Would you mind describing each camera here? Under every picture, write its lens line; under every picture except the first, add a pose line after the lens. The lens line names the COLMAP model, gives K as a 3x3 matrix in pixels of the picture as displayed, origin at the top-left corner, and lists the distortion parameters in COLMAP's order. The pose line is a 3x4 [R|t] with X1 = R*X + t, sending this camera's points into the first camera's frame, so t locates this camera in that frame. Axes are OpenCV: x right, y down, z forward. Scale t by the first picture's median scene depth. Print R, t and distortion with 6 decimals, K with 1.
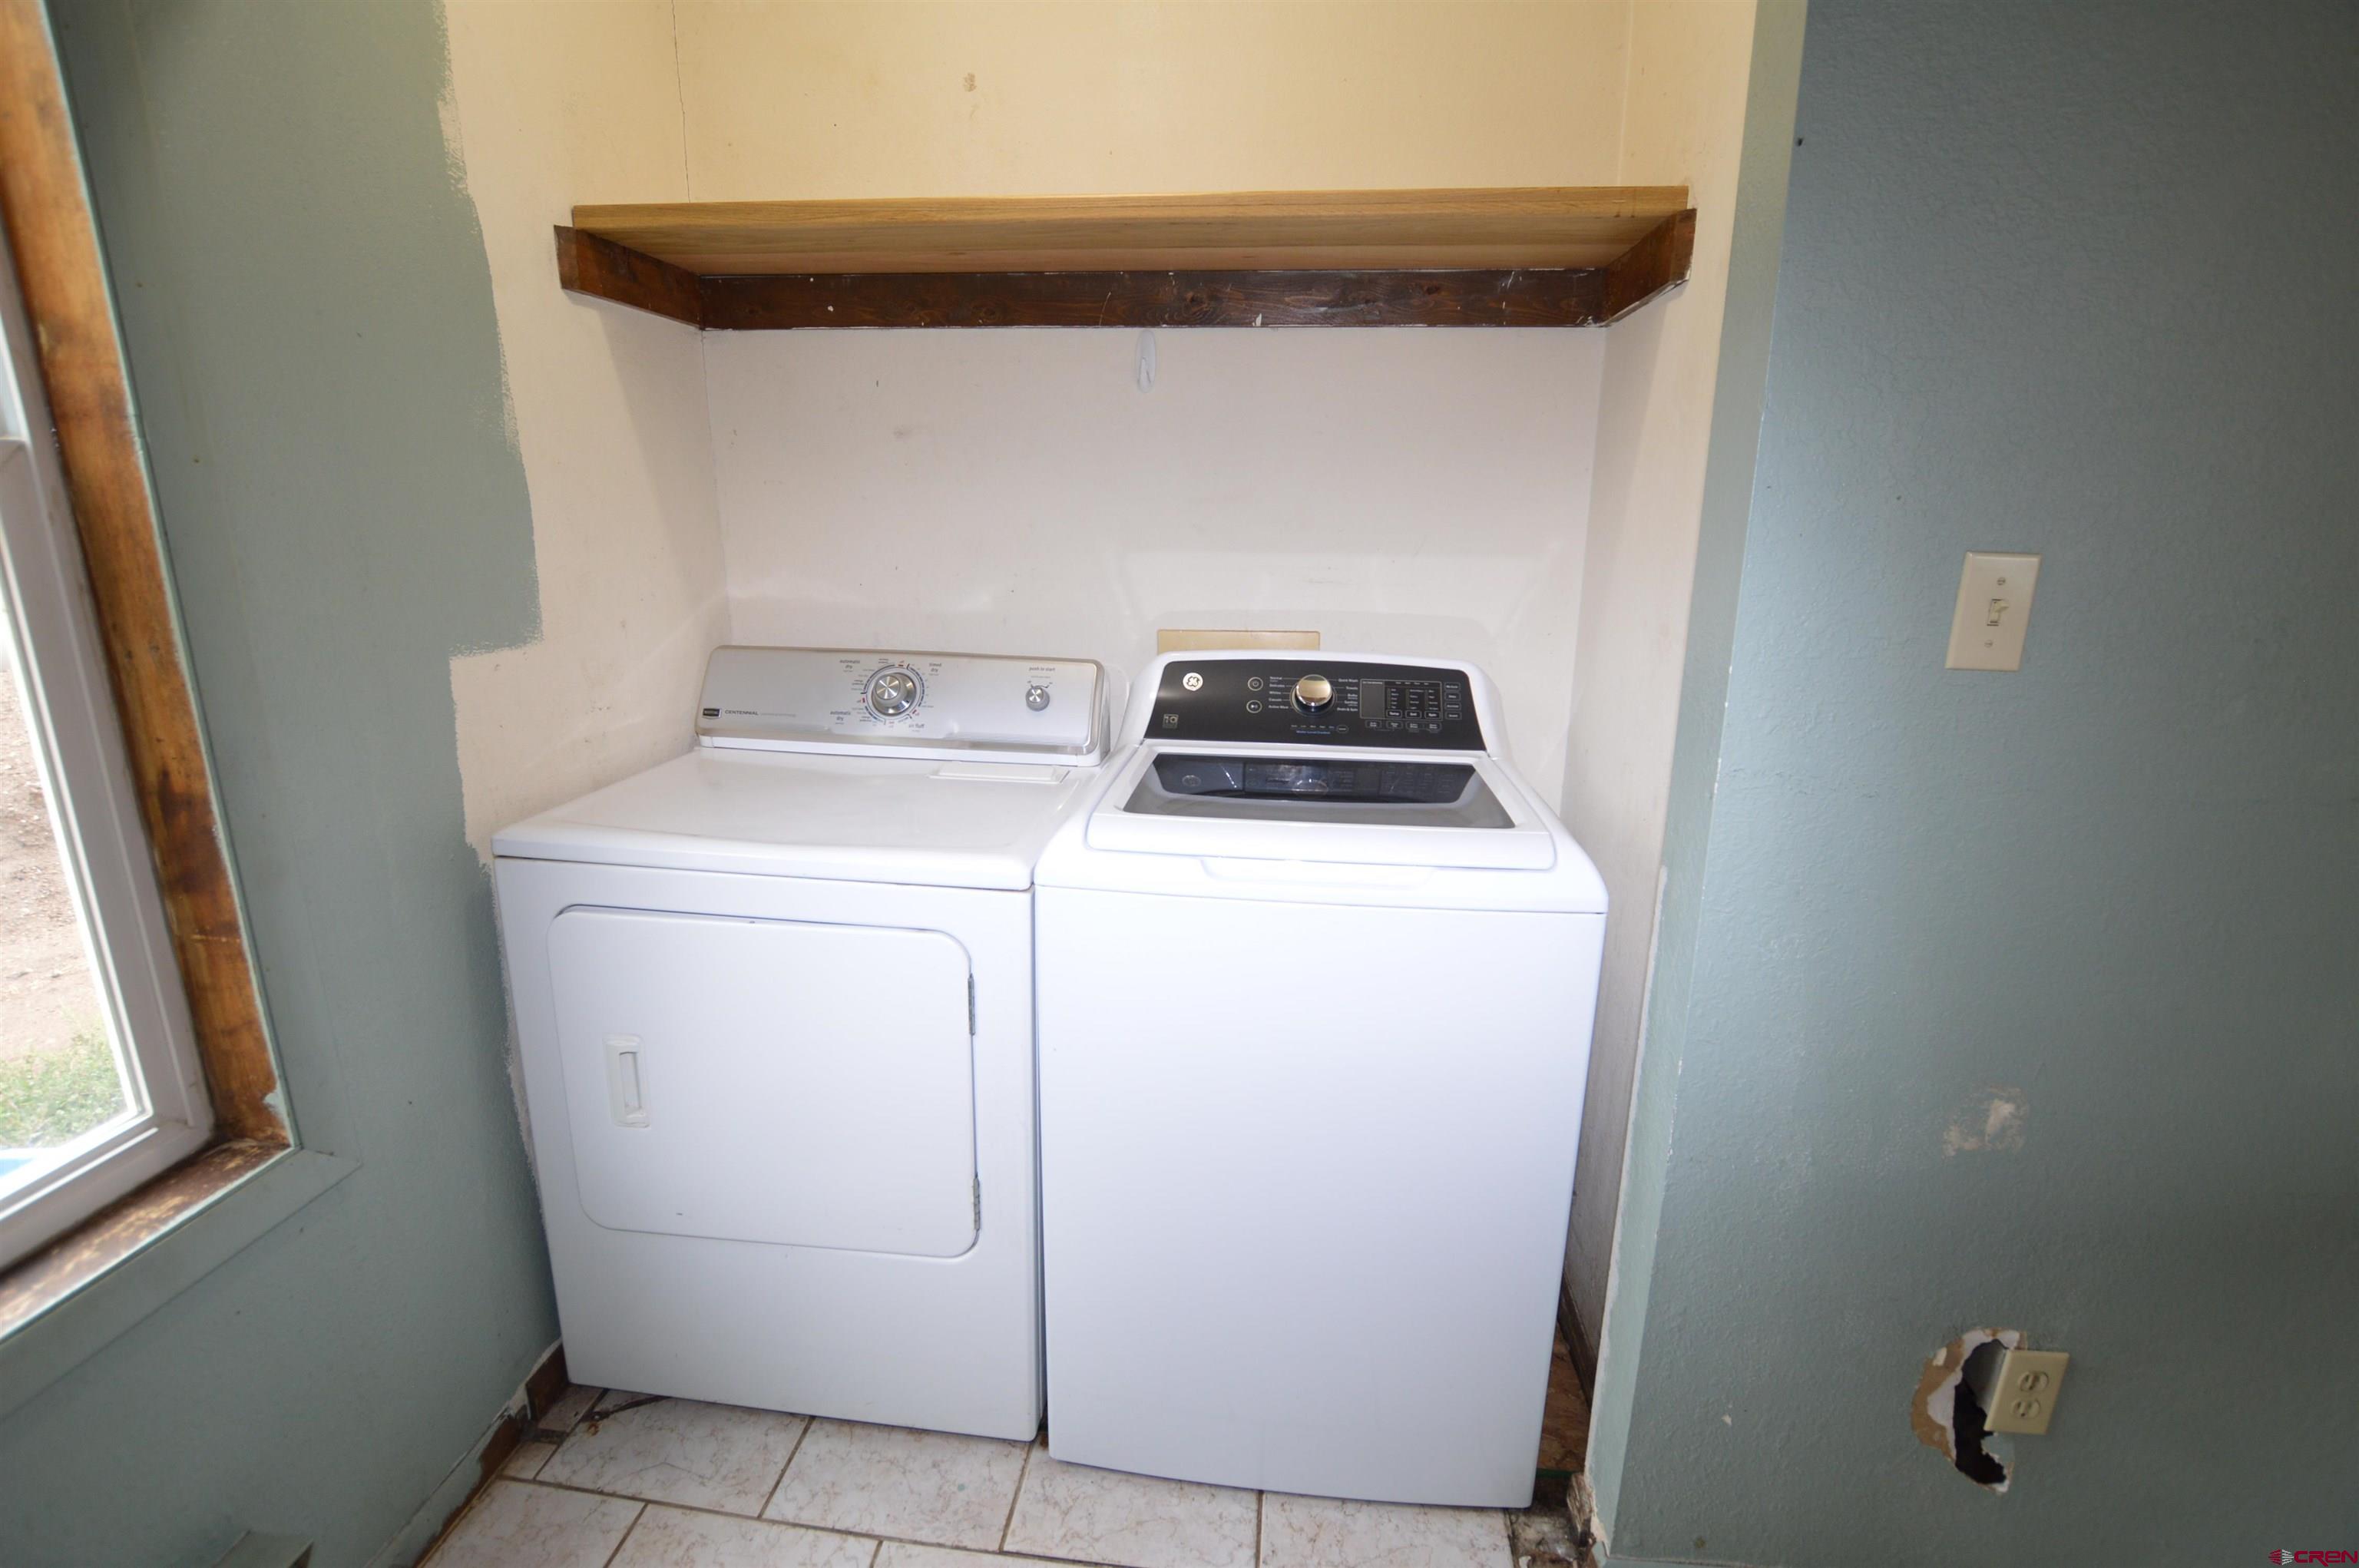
lens RADIAL K [[1049.0, 0, 1175.7], [0, 1049.0, 776.1], [0, 0, 1]] dist [-0.035976, 0.004885]
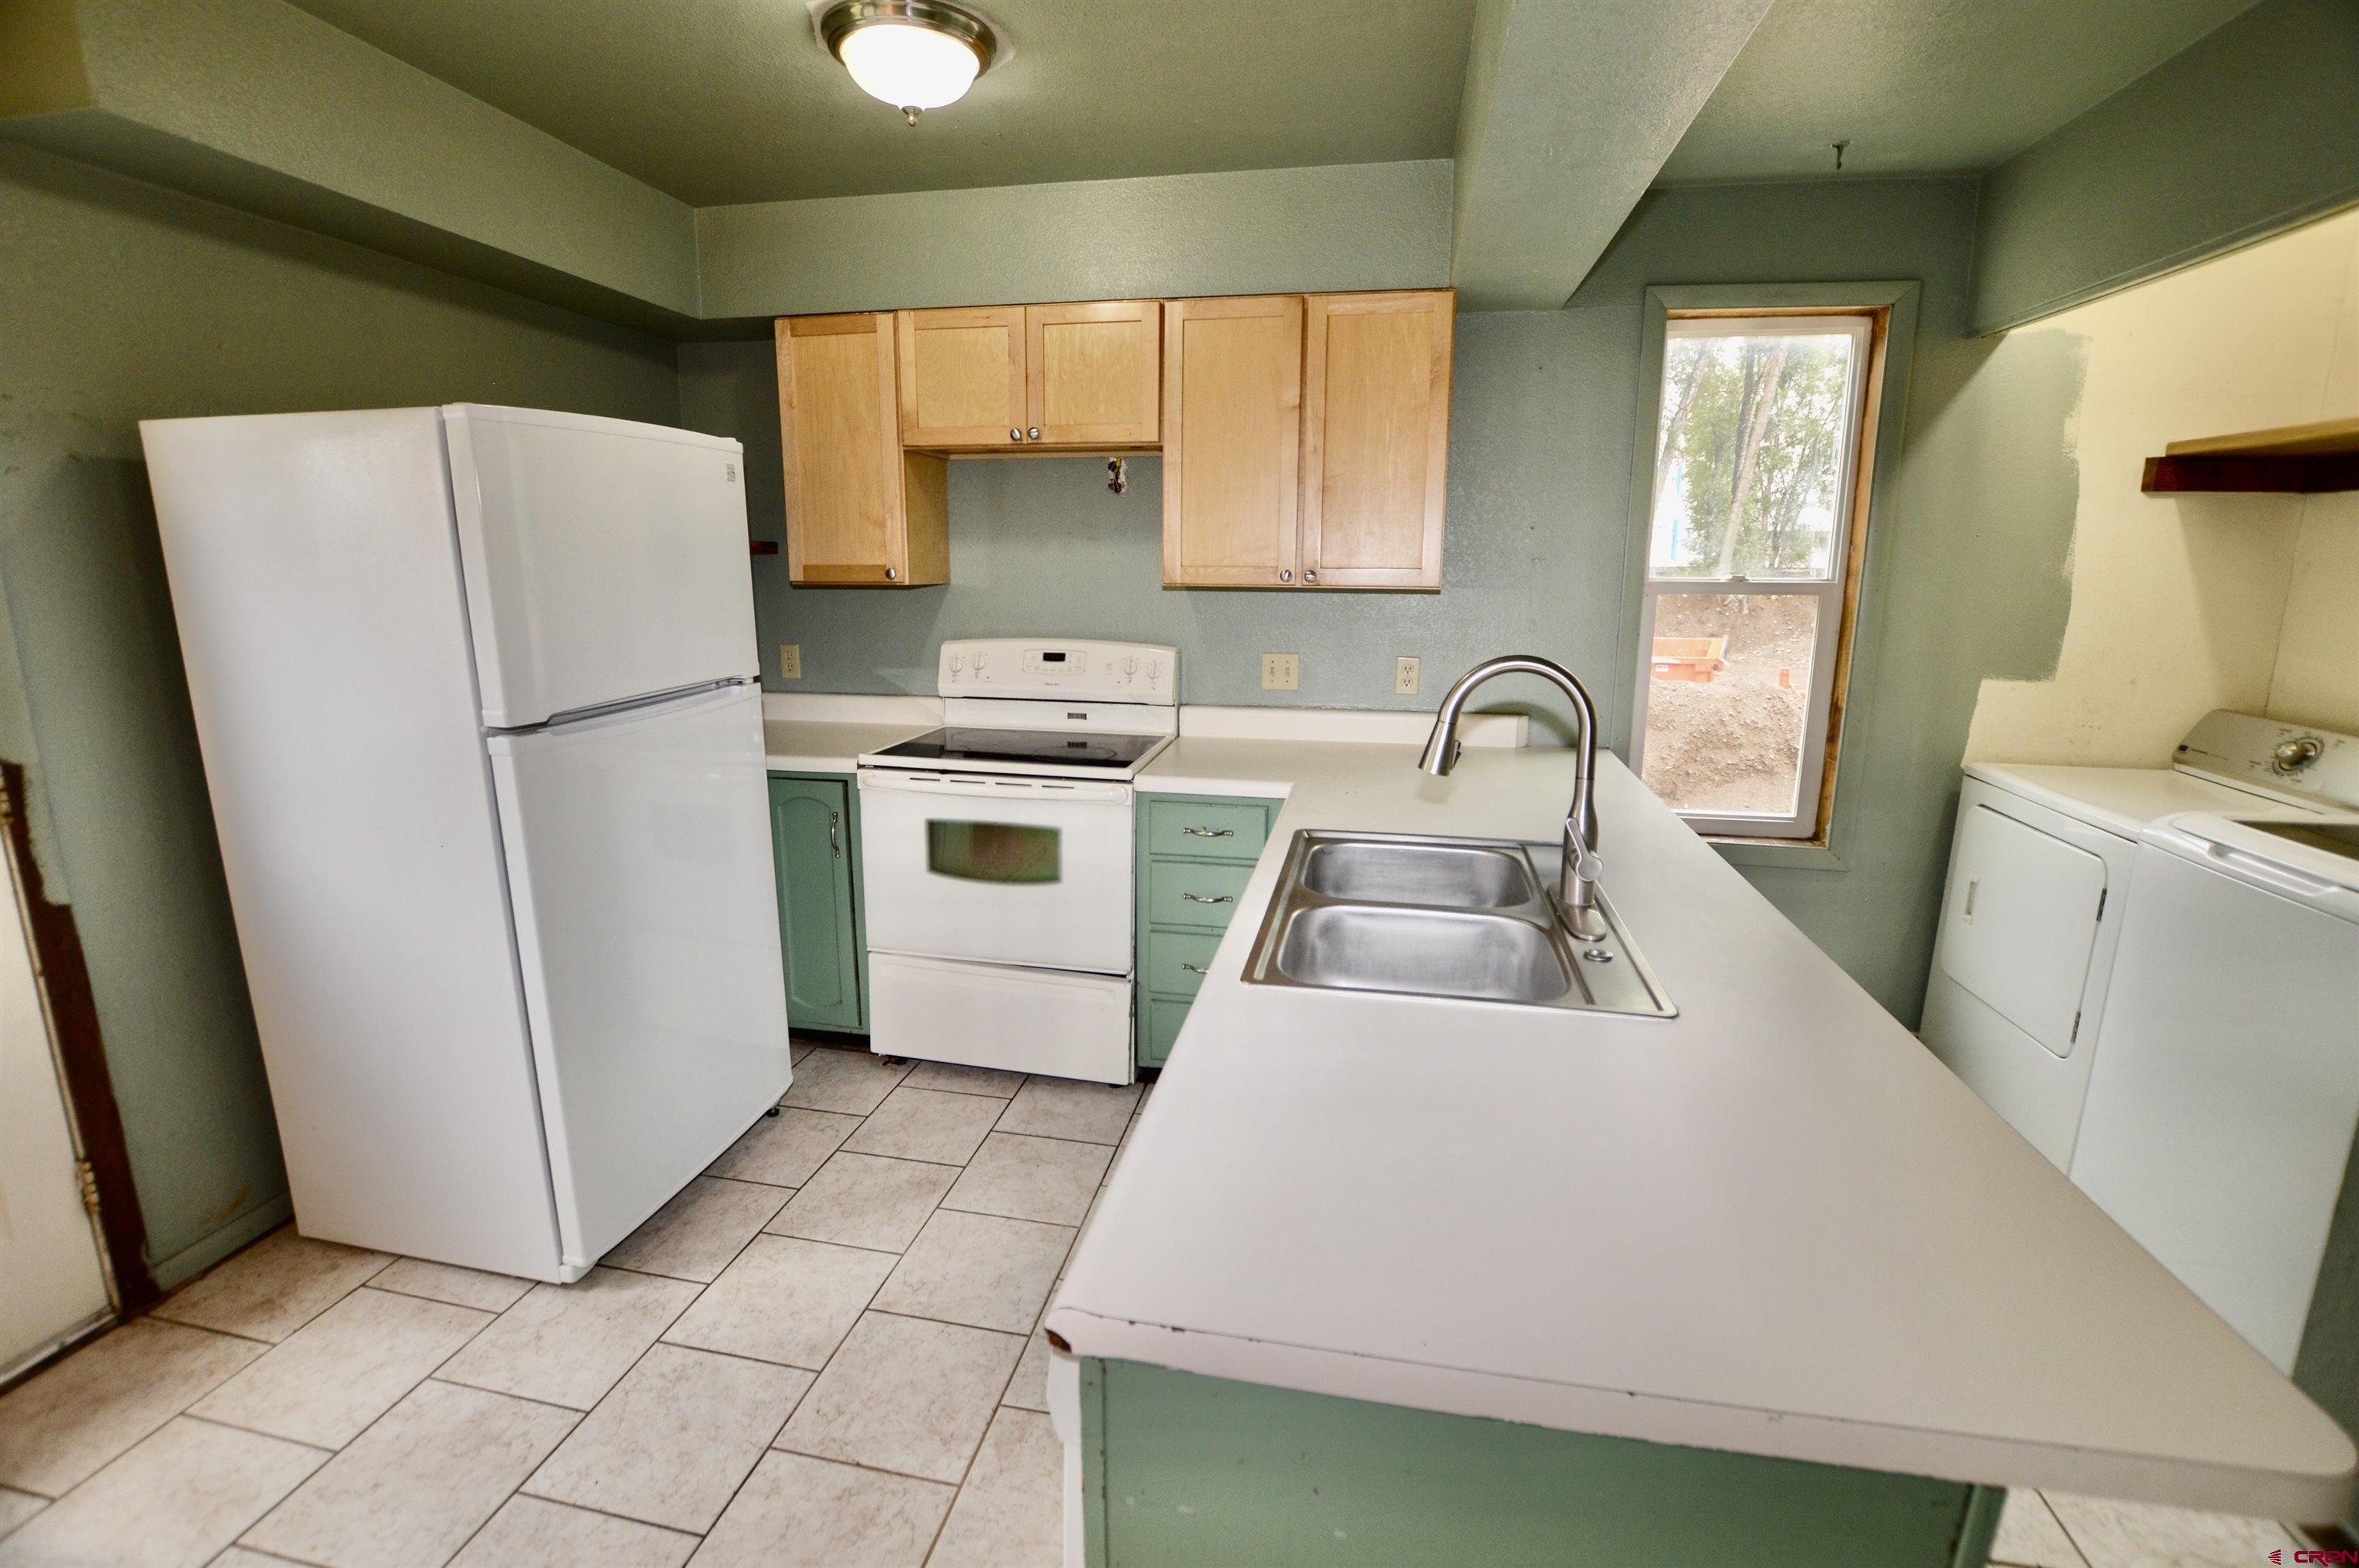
lens RADIAL K [[1049.0, 0, 1175.7], [0, 1049.0, 776.1], [0, 0, 1]] dist [-0.035976, 0.004885]
pose [[-0.089871, 0.187575, -0.978130, 1.443298], [-0.252897, 0.945617, 0.204576, 0.056795], [0.963310, 0.265751, -0.037547, -0.434082]]
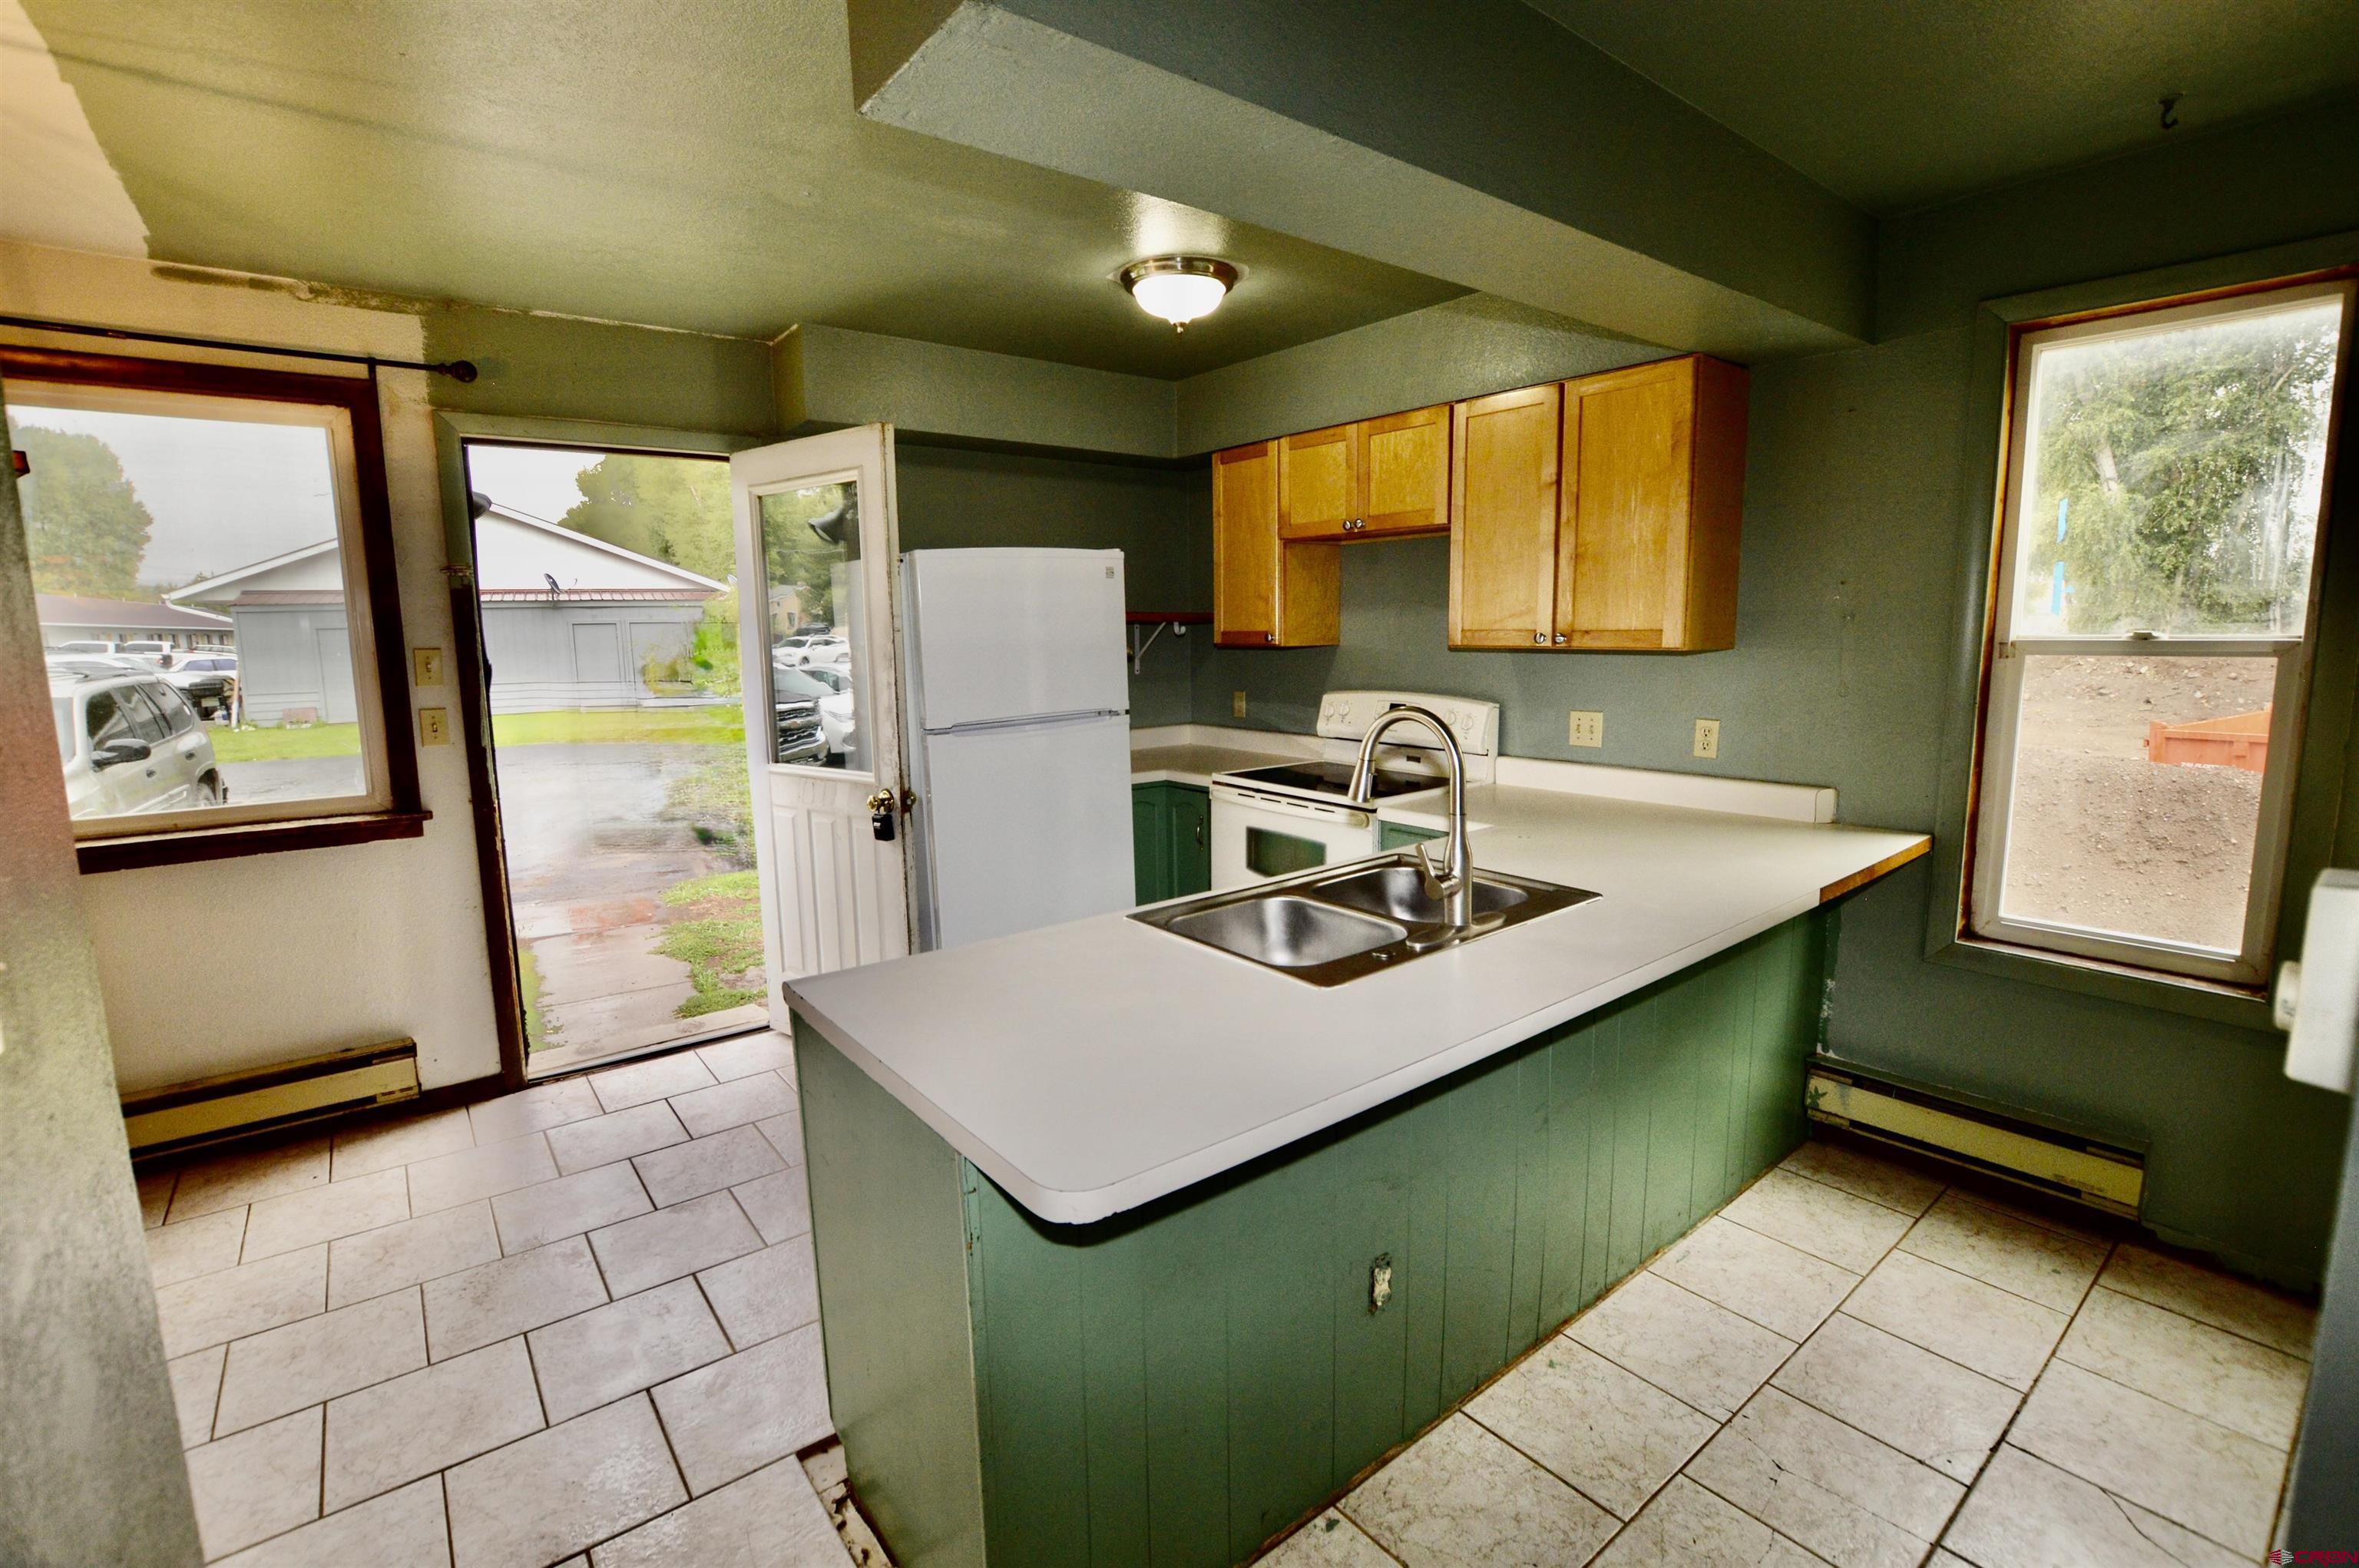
lens RADIAL K [[1049.0, 0, 1175.7], [0, 1049.0, 776.1], [0, 0, 1]] dist [-0.035976, 0.004885]
pose [[-0.717325, 0.099747, -0.689562, 1.446181], [-0.165481, 0.936989, 0.307682, -0.205266], [0.676802, 0.334817, -0.655619, 0.535067]]
